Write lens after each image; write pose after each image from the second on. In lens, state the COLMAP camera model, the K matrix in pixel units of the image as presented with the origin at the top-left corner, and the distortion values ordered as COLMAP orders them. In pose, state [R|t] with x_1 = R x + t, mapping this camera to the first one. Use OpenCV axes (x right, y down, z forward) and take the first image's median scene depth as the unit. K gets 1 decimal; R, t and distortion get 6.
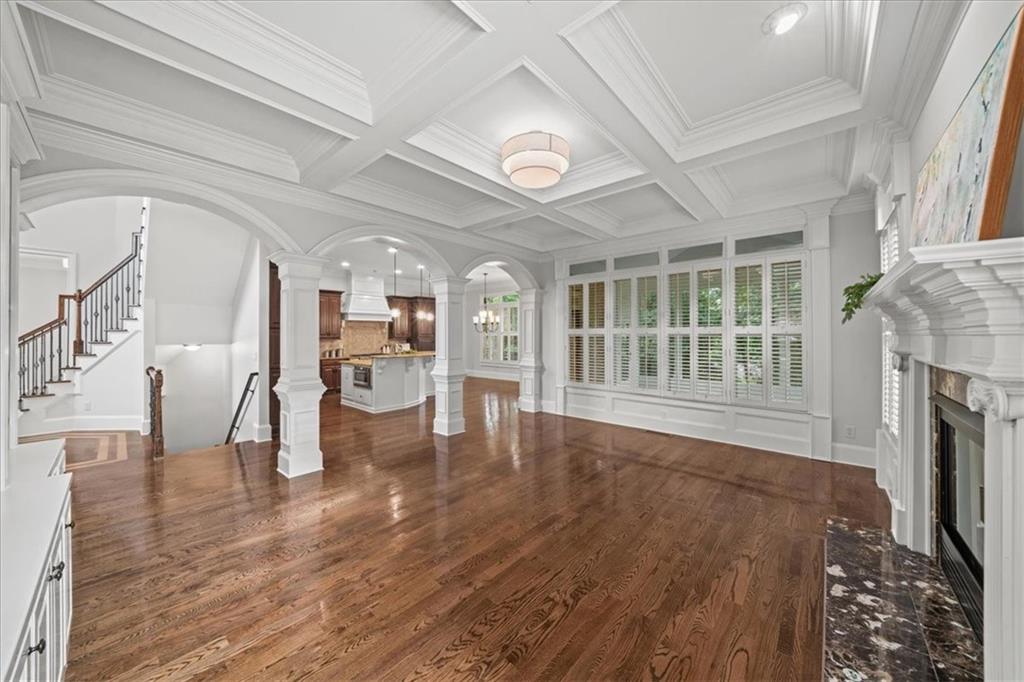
lens RADIAL K [[366.3, 0, 481.6], [0, 366.3, 332.4], [0, 0, 1]] dist [-0.014223, 0.000050]
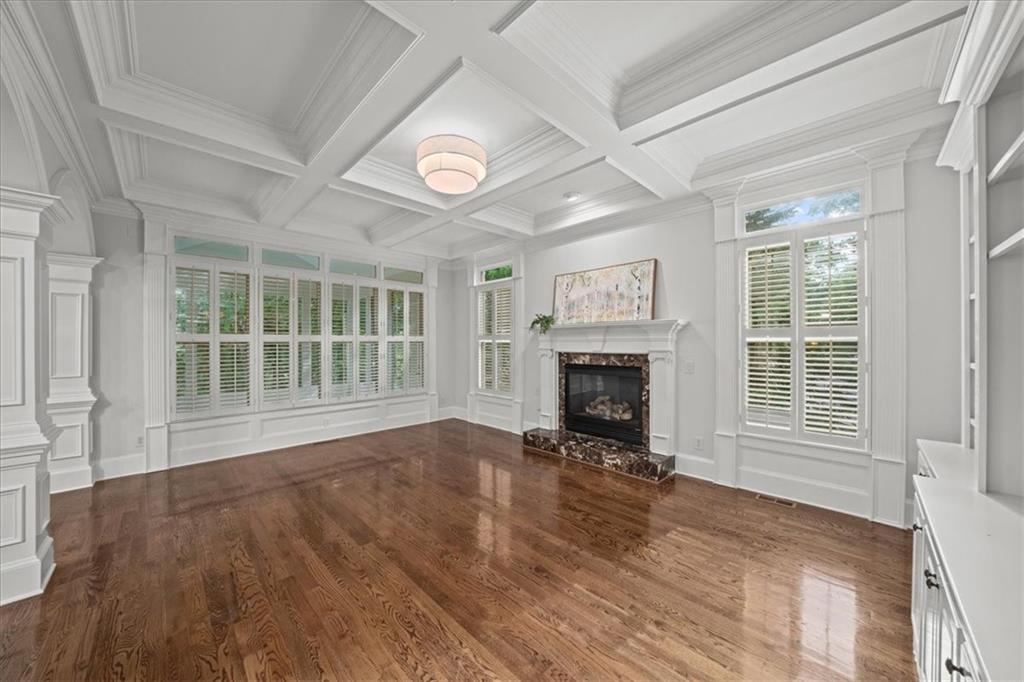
lens RADIAL K [[350.6, 0, 527.7], [0, 350.6, 340.2], [0, 0, 1]] dist [-0.020064, 0.000036]
pose [[-0.002108, 0.006417, 0.999977, -0.507717], [-0.003574, 0.999973, -0.006425, 0.005562], [-0.999991, -0.003588, -0.002085, 0.506675]]
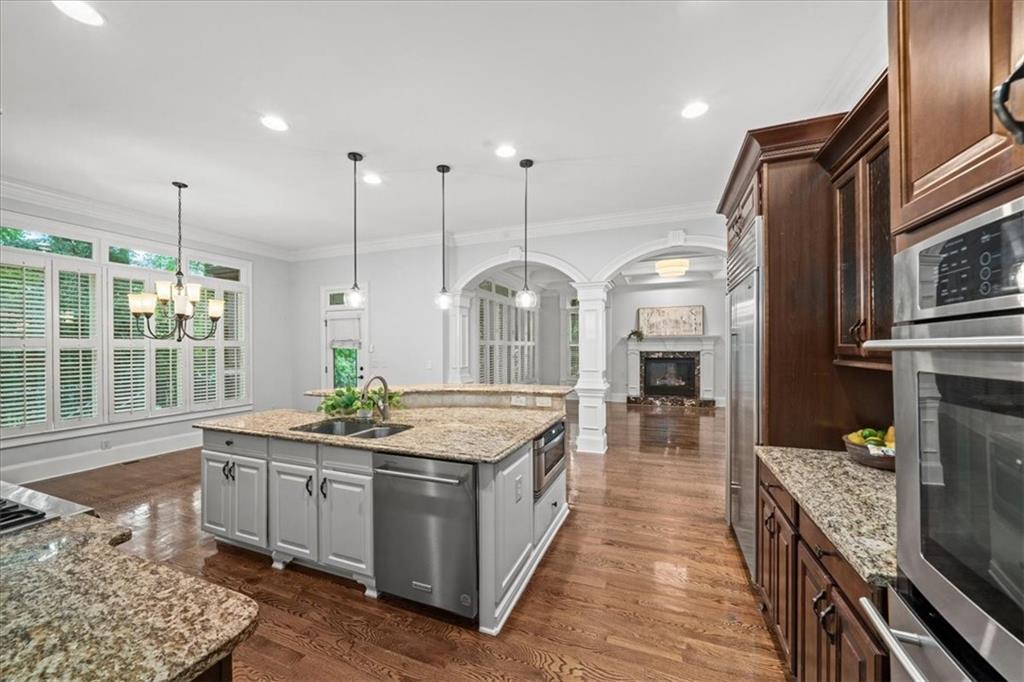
lens RADIAL K [[374.6, 0, 504.5], [0, 374.6, 347.0], [0, 0, 1]] dist [-0.011608, -0.000106]
pose [[-0.364304, 0.005274, 0.931265, -1.019086], [0.000727, 0.999985, -0.005379, 0.020256], [-0.931280, -0.001283, -0.364302, 1.738550]]
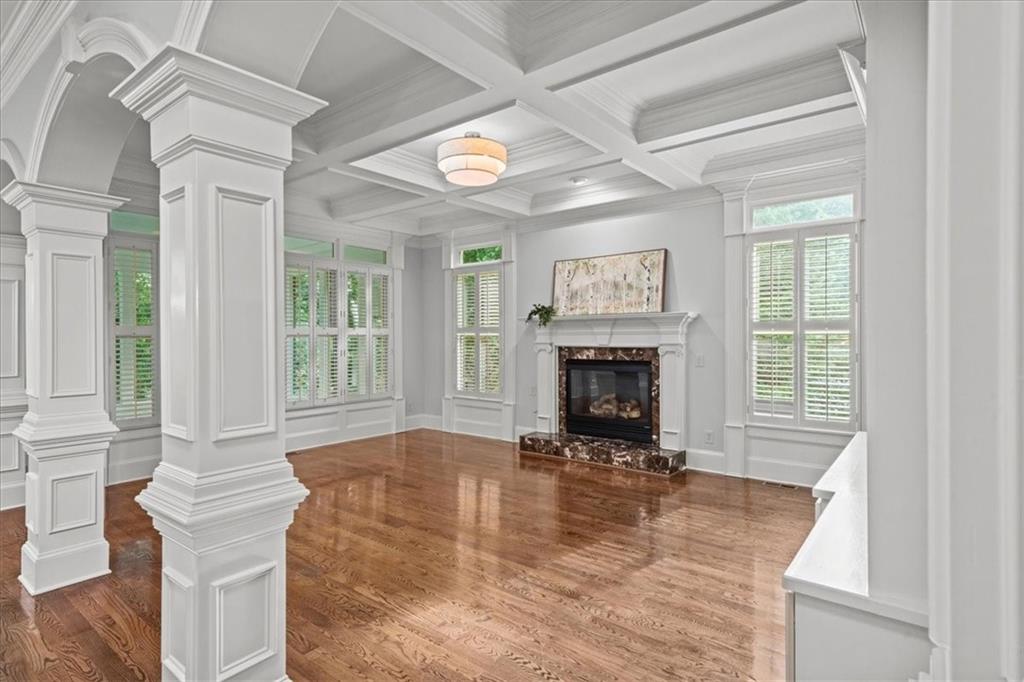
lens RADIAL K [[521.0, 0, 509.2], [0, 521.0, 335.0], [0, 0, 1]] dist [0.003211, -0.000151]
pose [[-0.076510, 0.003996, 0.997061, -0.826458], [-0.001949, 0.999989, -0.004157, 0.009070], [-0.997067, -0.002262, -0.076501, 0.643822]]
